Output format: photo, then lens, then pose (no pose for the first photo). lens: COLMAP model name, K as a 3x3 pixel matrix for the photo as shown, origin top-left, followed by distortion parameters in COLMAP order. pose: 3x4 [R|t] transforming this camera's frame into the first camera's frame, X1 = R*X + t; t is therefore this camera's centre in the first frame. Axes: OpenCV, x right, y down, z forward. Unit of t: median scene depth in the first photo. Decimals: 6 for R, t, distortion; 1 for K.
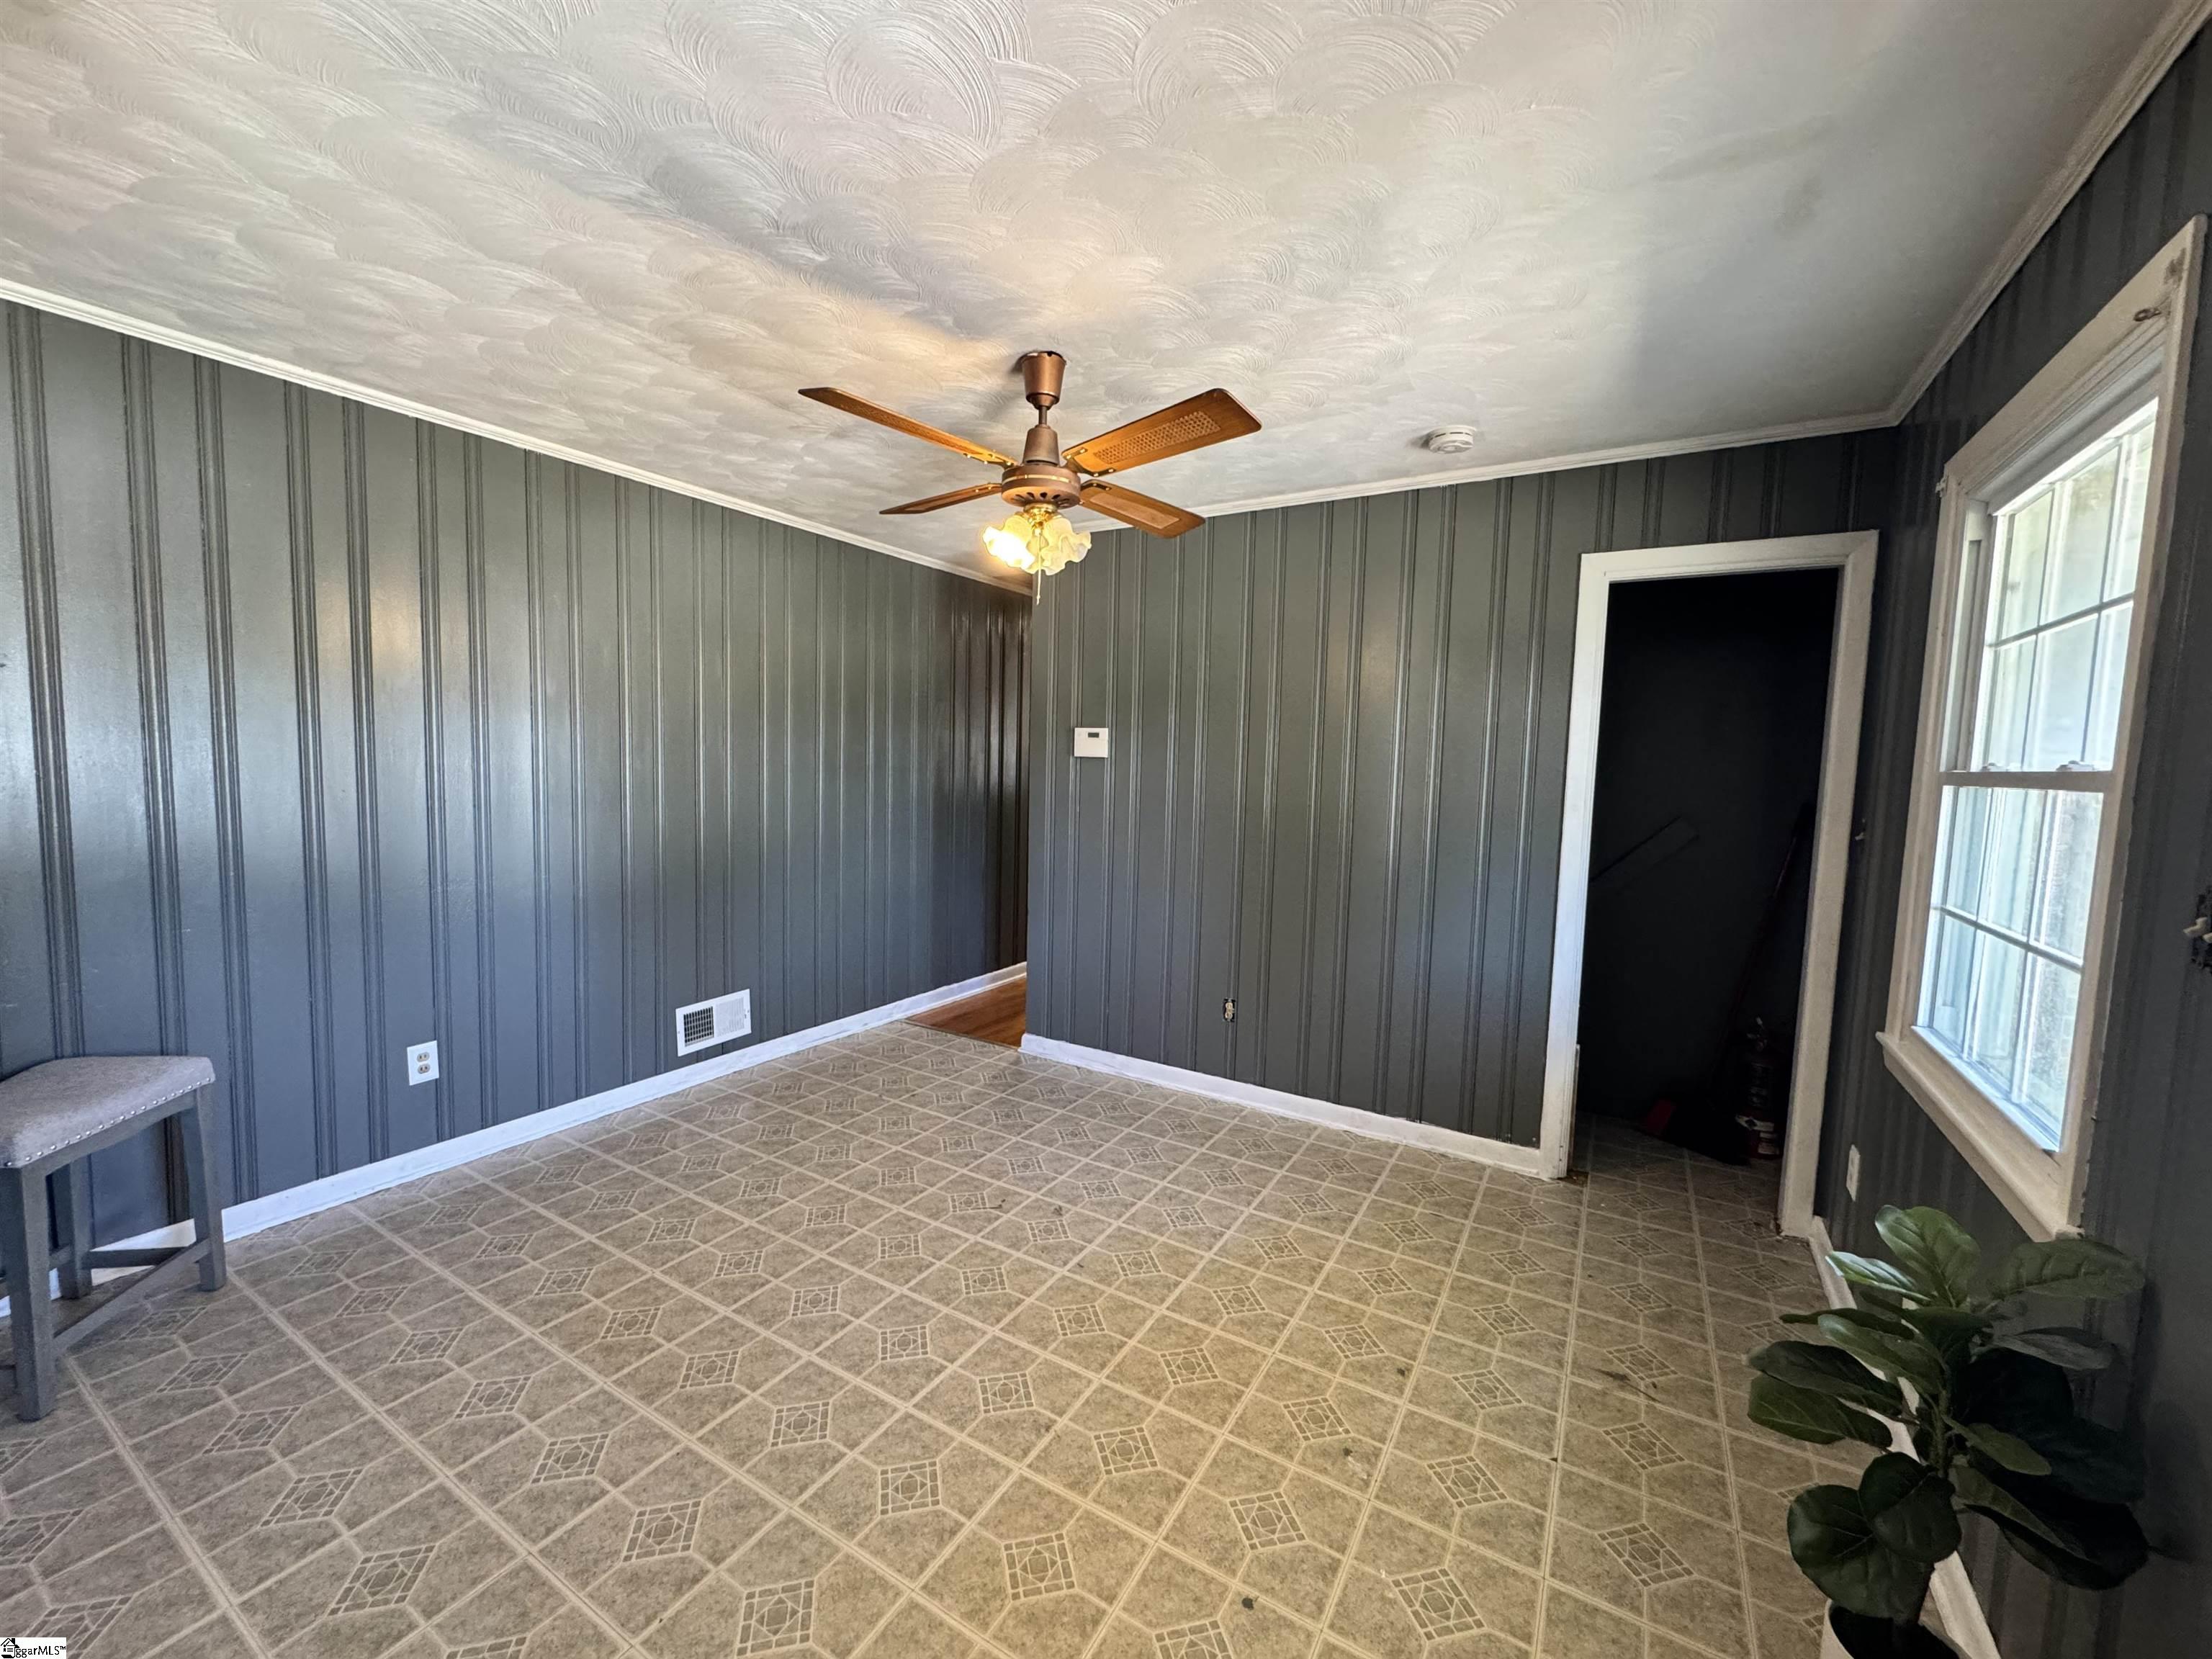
lens RADIAL K [[876.8, 0, 1096.1], [0, 876.8, 838.9], [0, 0, 1]] dist [-0.006912, -0.000042]
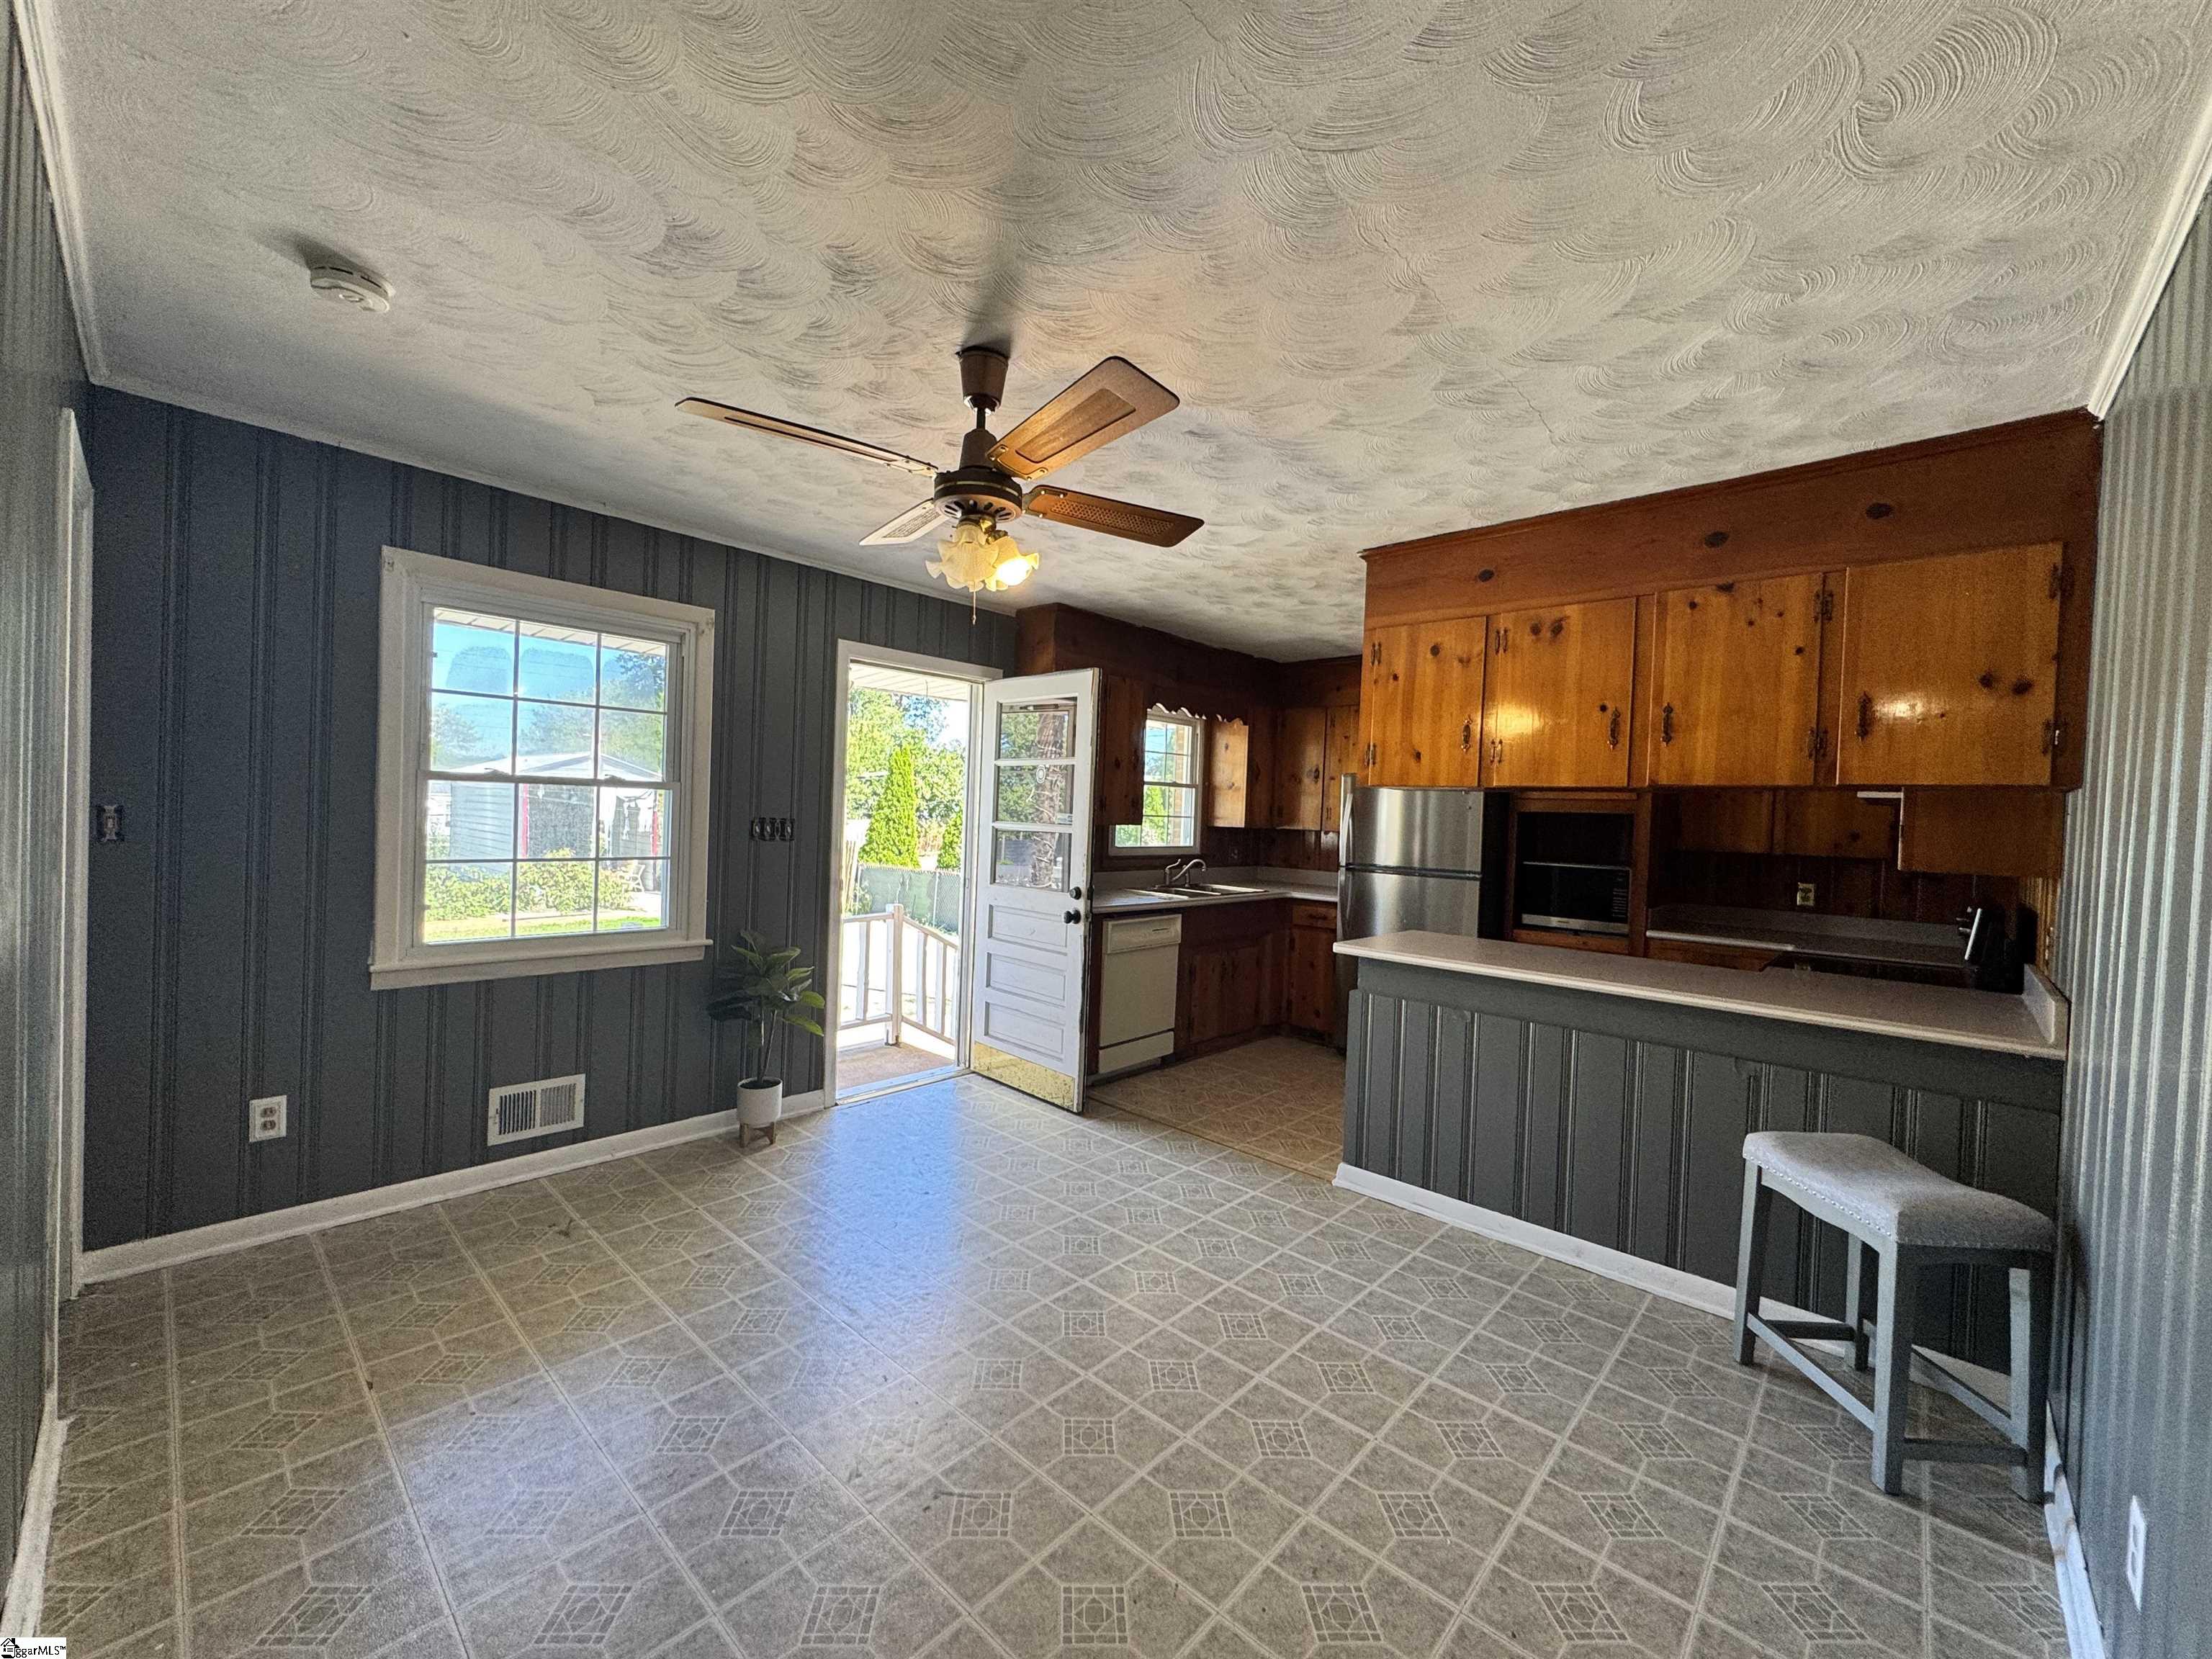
lens RADIAL K [[876.8, 0, 1112.8], [0, 876.8, 827.0], [0, 0, 1]] dist [-0.006912, -0.000042]
pose [[-0.980048, -0.072809, 0.184944, -0.363285], [-0.052538, 0.992291, 0.112241, -0.157502], [-0.191691, 0.100285, -0.976318, 1.762894]]
